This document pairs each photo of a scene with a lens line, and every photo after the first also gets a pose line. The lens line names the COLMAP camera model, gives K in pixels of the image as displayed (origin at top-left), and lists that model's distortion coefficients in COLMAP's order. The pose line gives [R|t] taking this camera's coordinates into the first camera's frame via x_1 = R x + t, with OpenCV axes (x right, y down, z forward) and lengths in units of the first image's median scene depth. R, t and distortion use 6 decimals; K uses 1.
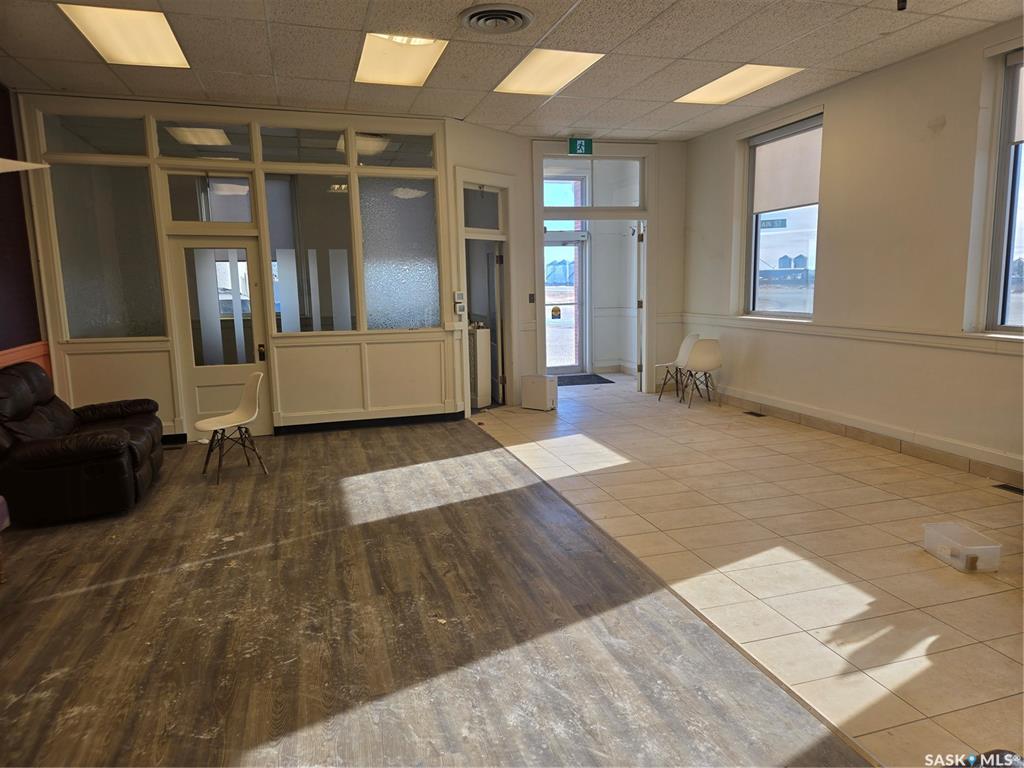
lens RADIAL K [[673.7, 0, 512.0], [0, 673.7, 384.0], [0, 0, 1]] dist [0.078478, -0.066271]
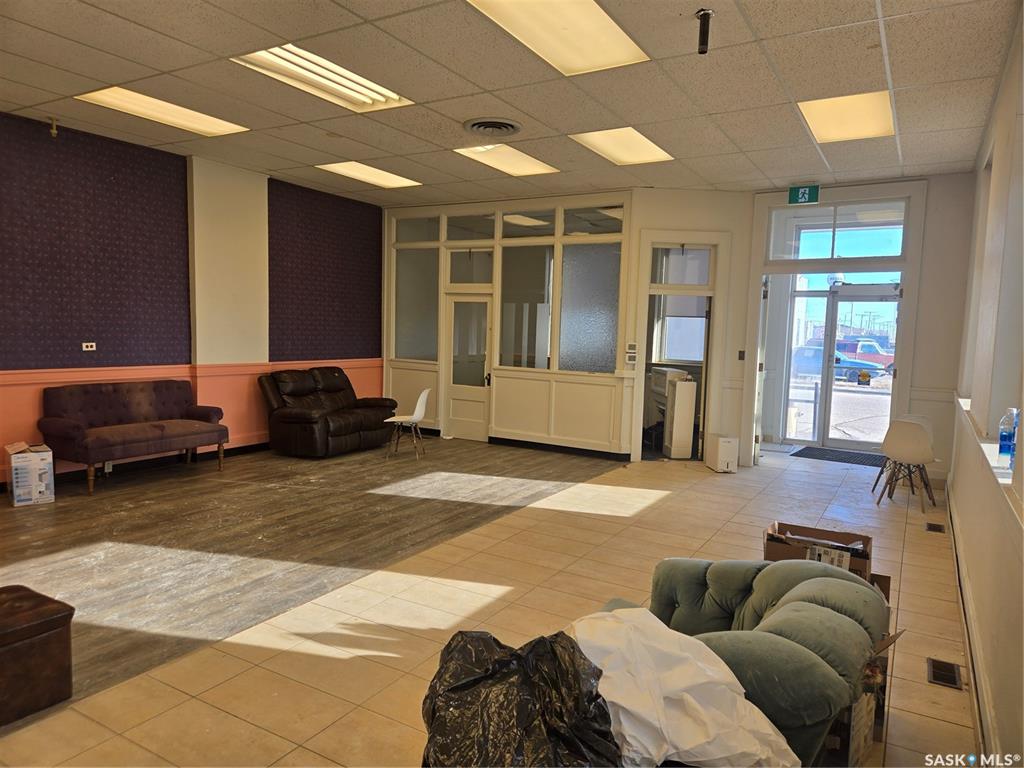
lens RADIAL K [[673.7, 0, 512.0], [0, 673.7, 384.0], [0, 0, 1]] dist [0.078478, -0.066271]
pose [[0.668493, 0.101274, -0.736790, 1.086996], [-0.156523, 0.987655, -0.006257, -0.062449], [0.727061, 0.119507, 0.676092, 0.247351]]
